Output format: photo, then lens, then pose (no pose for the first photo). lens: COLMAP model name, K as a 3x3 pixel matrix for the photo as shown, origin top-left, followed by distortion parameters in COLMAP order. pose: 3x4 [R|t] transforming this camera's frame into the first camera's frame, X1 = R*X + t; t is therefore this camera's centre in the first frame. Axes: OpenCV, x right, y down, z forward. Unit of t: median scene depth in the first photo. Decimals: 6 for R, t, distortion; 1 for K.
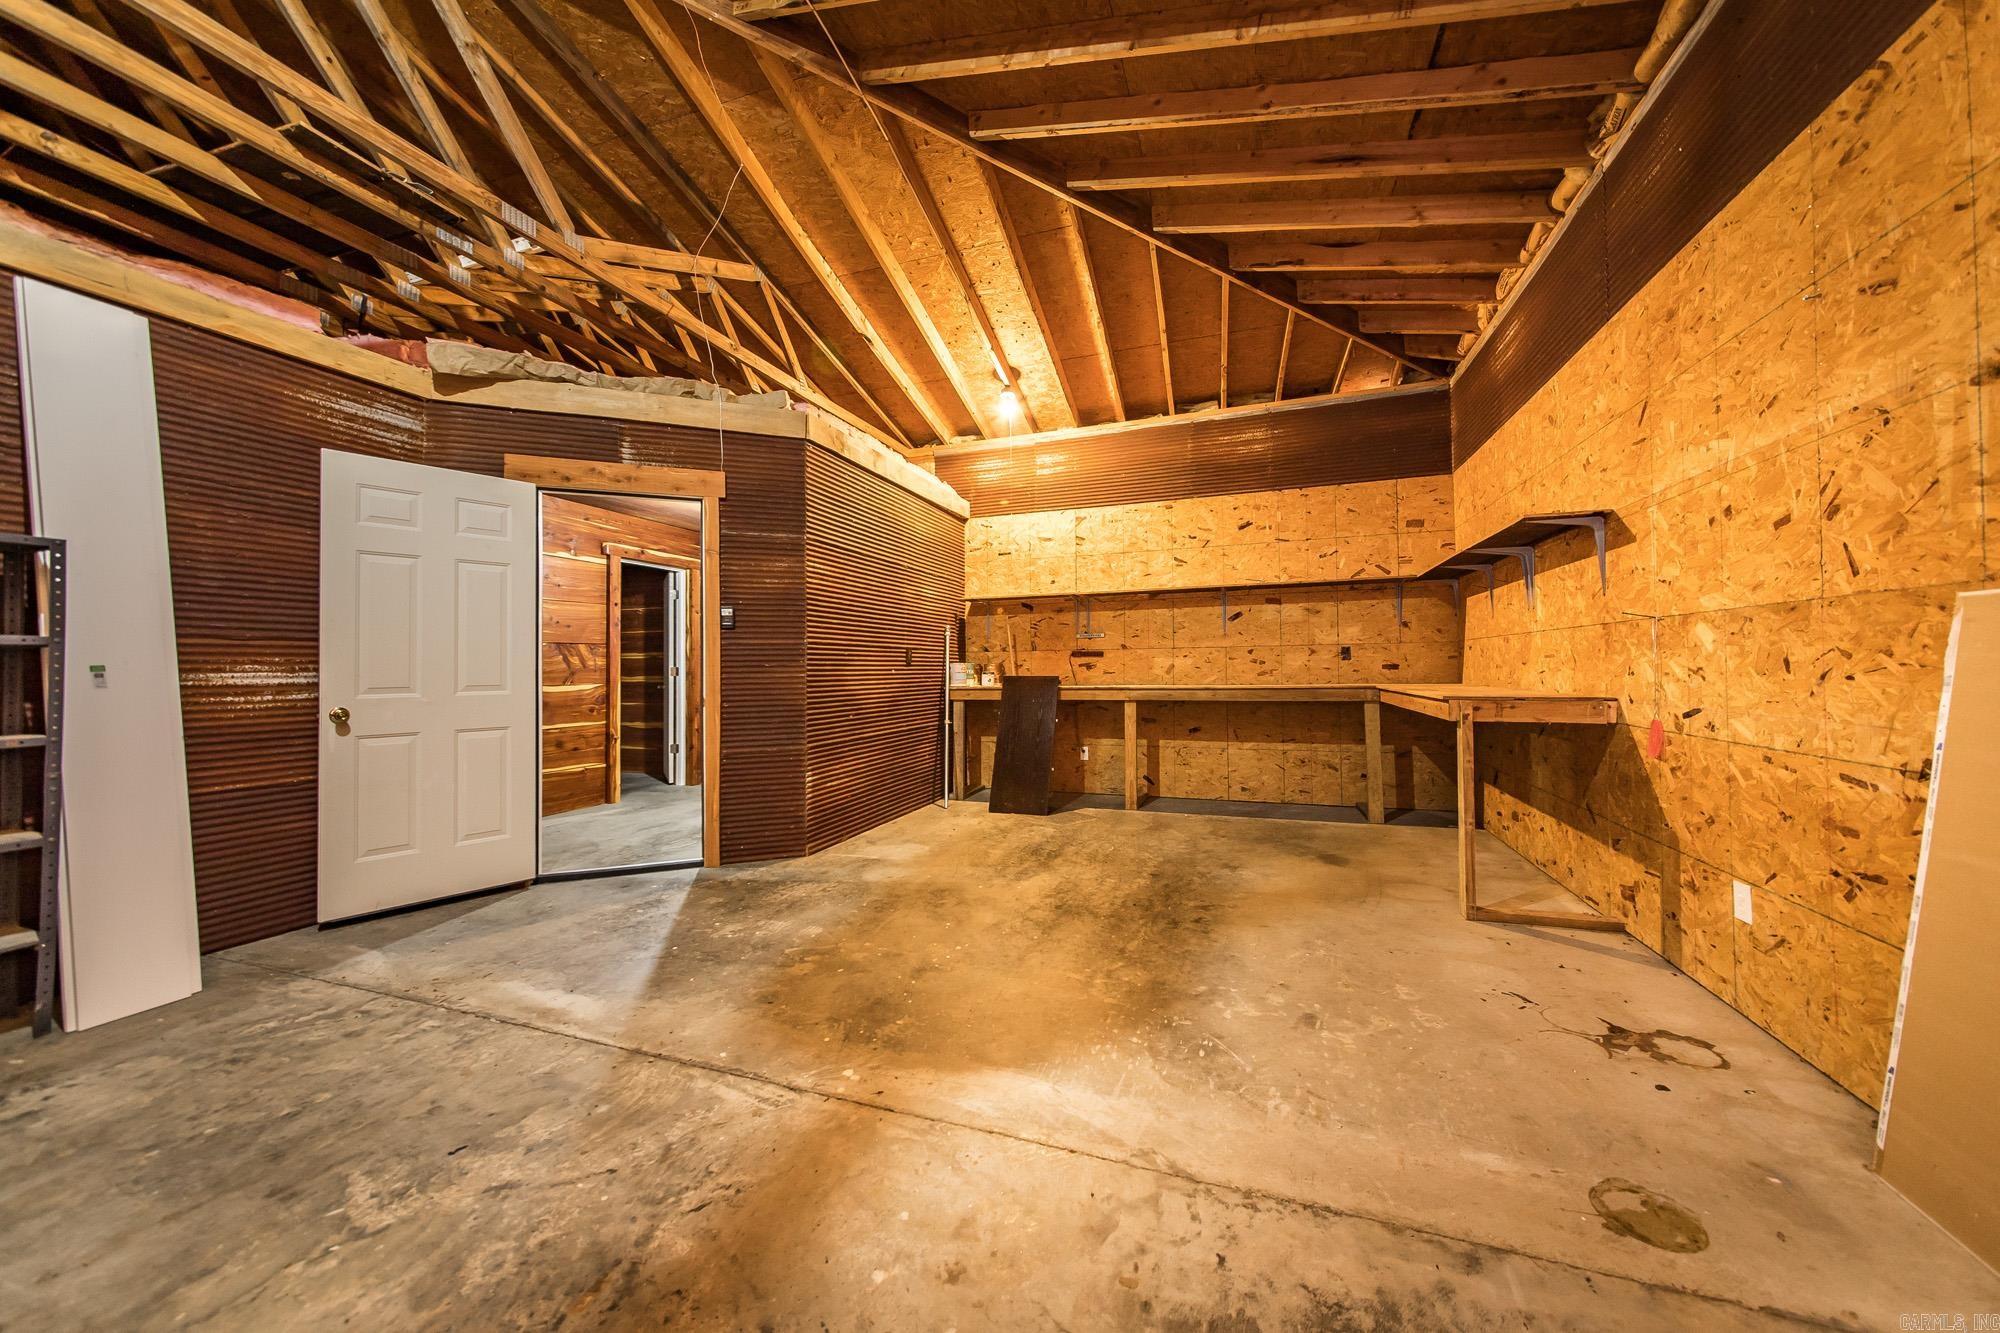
lens RADIAL K [[707.6, 0, 998.9], [0, 707.6, 656.4], [0, 0, 1]] dist [0.000750, 0.000188]
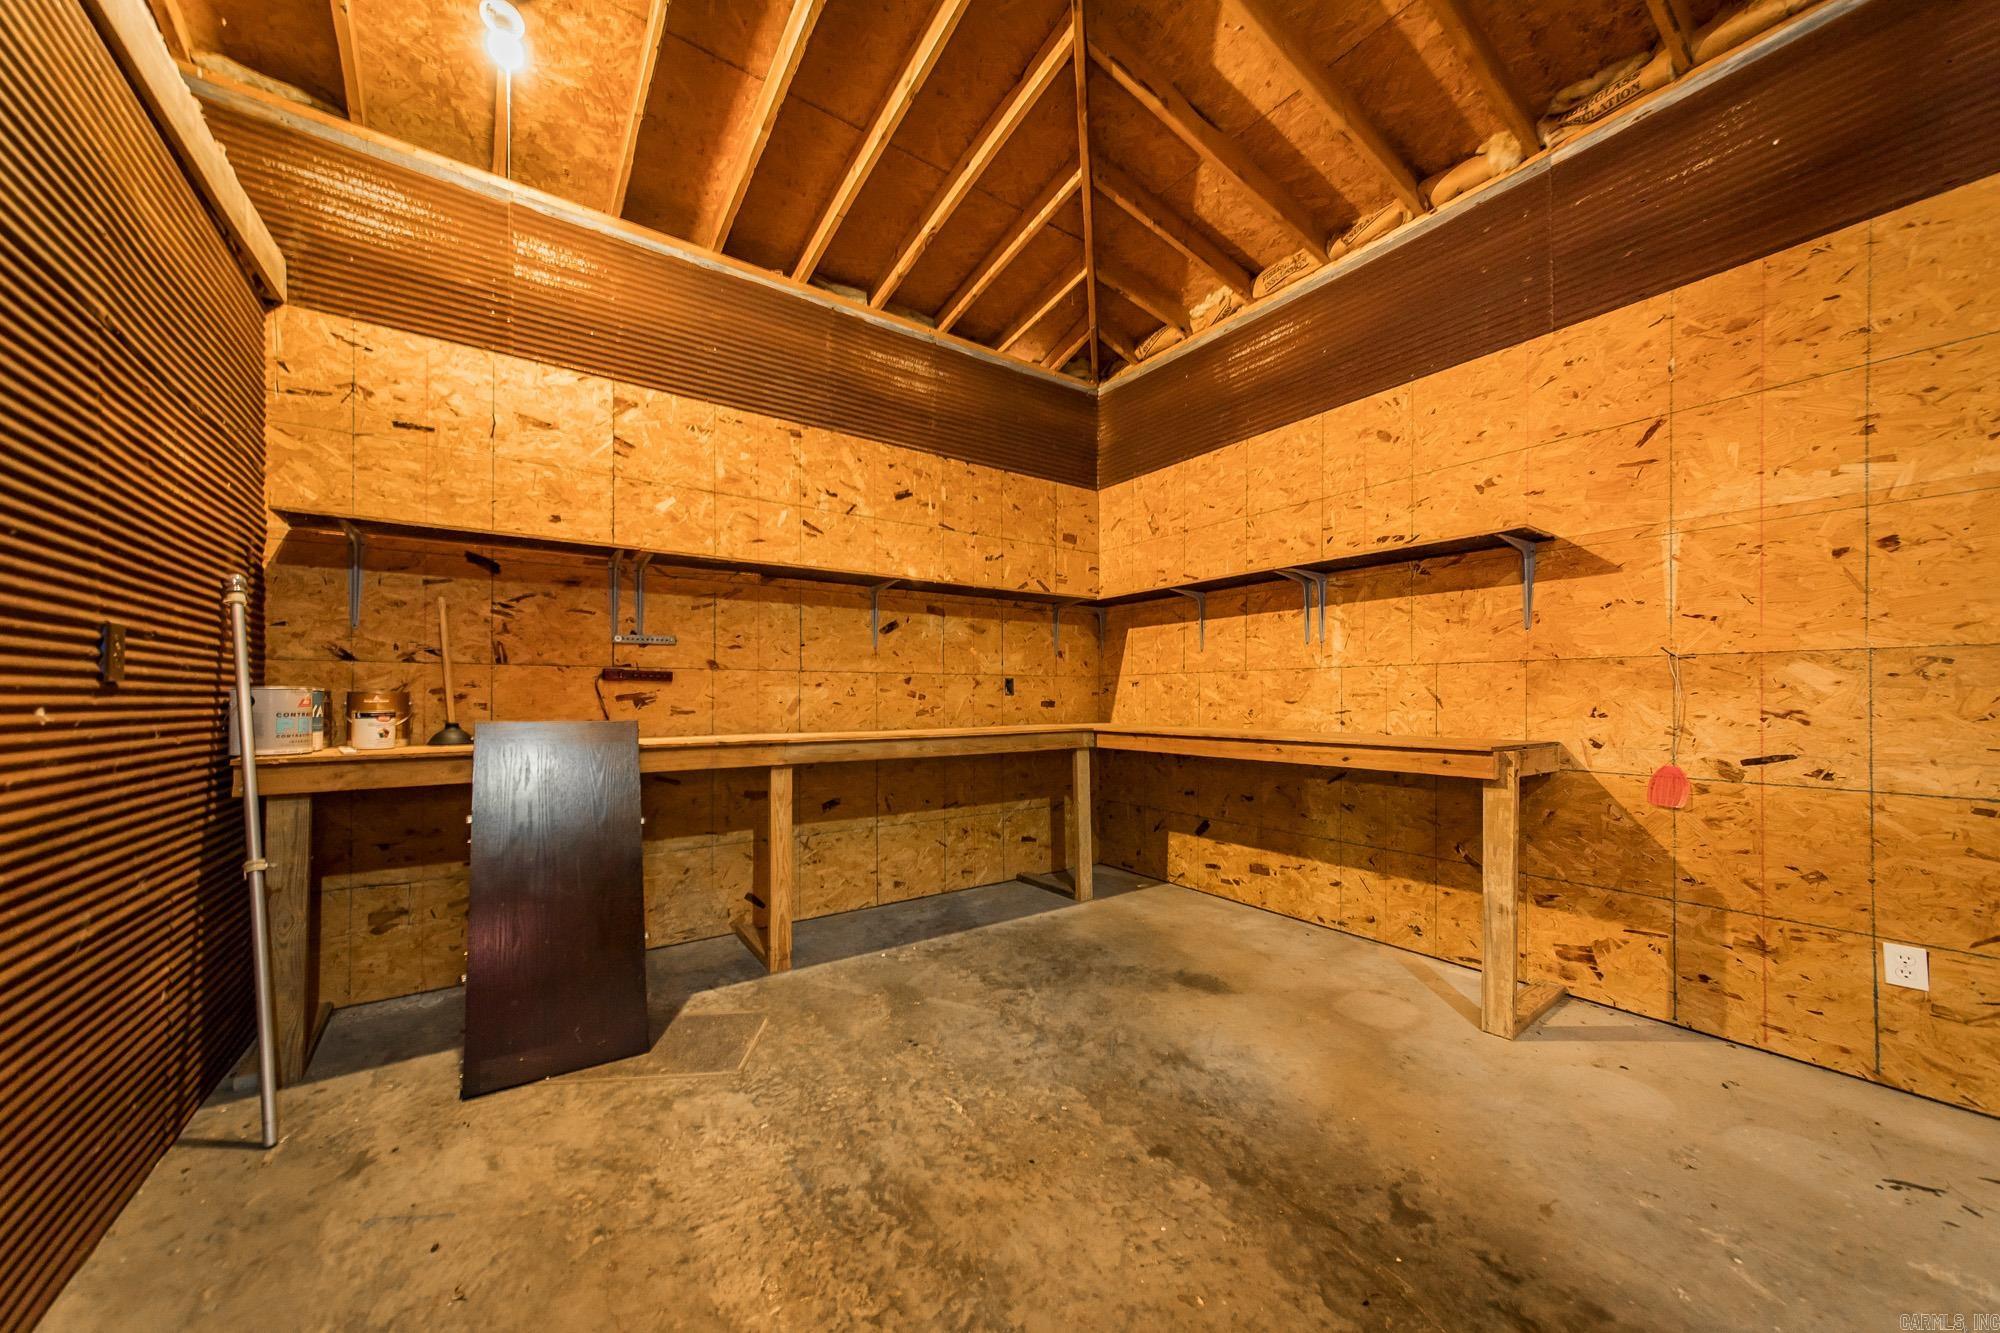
lens RADIAL K [[701.5, 0, 999.4], [0, 701.5, 693.8], [0, 0, 1]] dist [0.010803, 0.000005]
pose [[0.574945, 0.016058, 0.818035, -0.150369], [-0.019563, 0.999791, -0.005876, 0.008224], [-0.817958, -0.012625, 0.575139, 0.547613]]
